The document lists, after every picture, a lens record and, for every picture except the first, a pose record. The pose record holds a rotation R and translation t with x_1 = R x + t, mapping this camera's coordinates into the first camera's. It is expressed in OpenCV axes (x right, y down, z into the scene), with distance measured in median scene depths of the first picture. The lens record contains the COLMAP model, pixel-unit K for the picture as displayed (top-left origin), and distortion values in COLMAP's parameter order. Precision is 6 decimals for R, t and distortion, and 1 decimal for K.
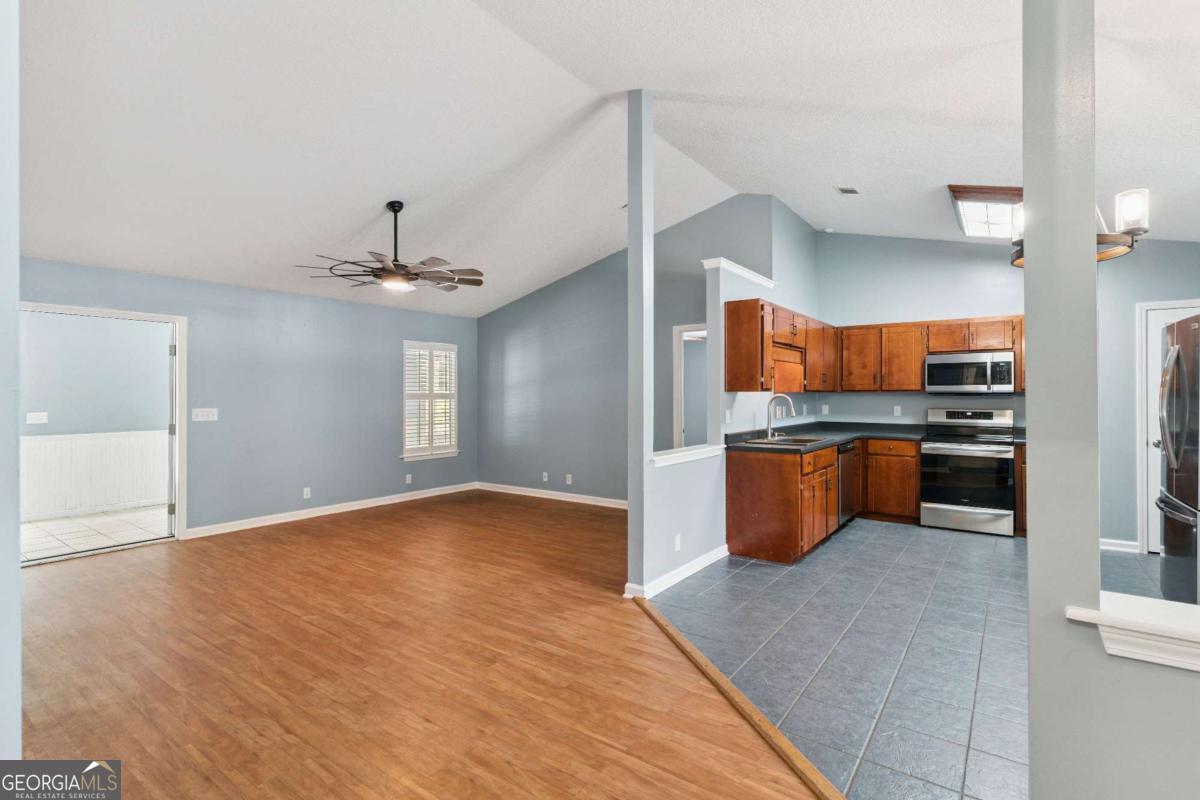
lens RADIAL K [[572.3, 0, 601.0], [0, 572.3, 392.9], [0, 0, 1]] dist [0.002753, -0.000411]
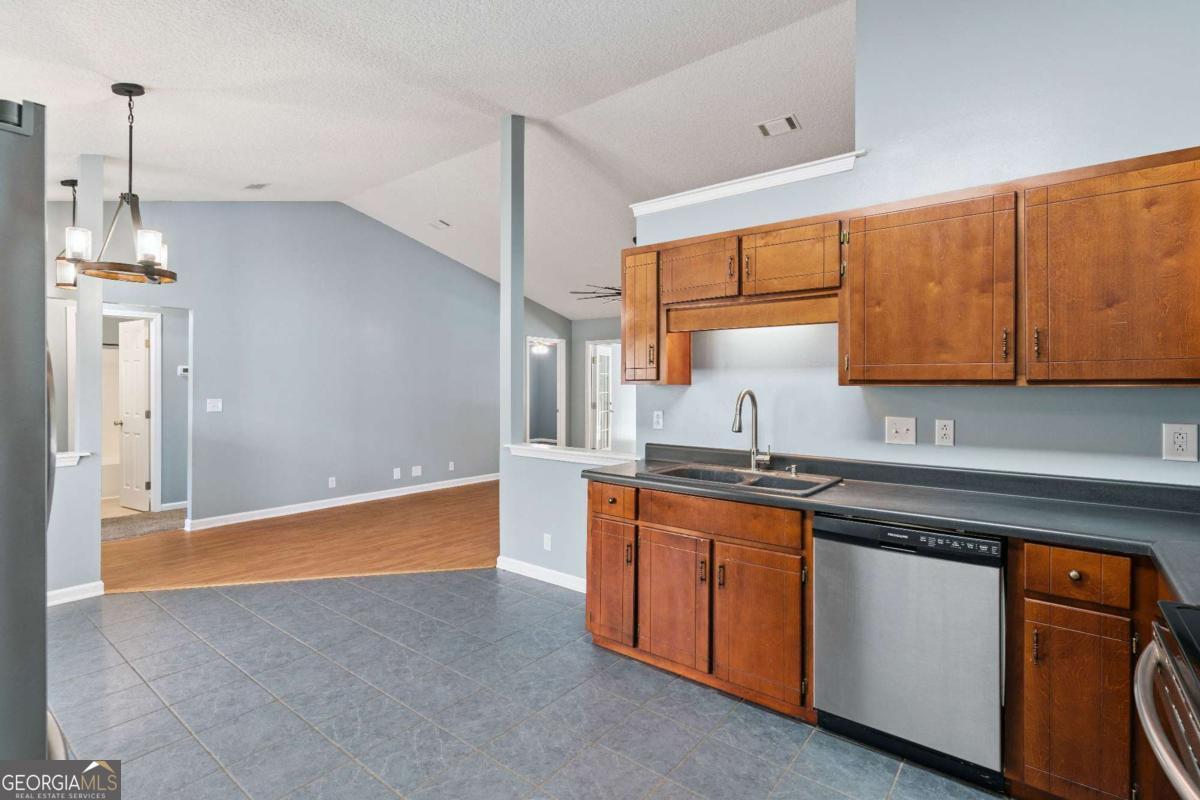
lens RADIAL K [[572.3, 0, 598.4], [0, 572.3, 383.6], [0, 0, 1]] dist [0.002753, -0.000411]
pose [[-0.044955, -0.001597, -0.998988, 0.942577], [0.002095, 0.999996, -0.001693, -0.002401], [0.998987, -0.002169, -0.044951, 0.973709]]
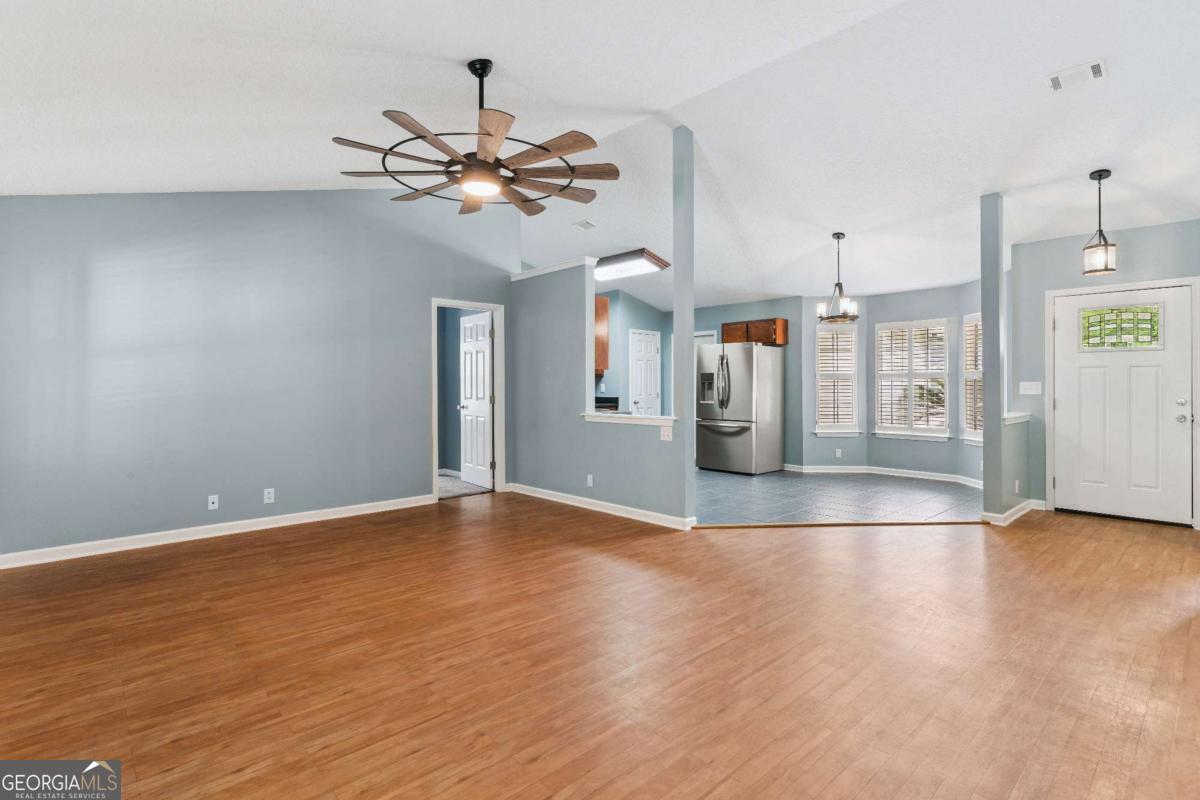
lens RADIAL K [[572.3, 0, 594.6], [0, 572.3, 384.9], [0, 0, 1]] dist [0.002753, -0.000411]
pose [[0.204759, 0.000687, 0.978812, -0.973596], [-0.001239, 0.999999, -0.000443, 0.031770], [-0.978812, -0.001122, 0.204760, 0.749120]]
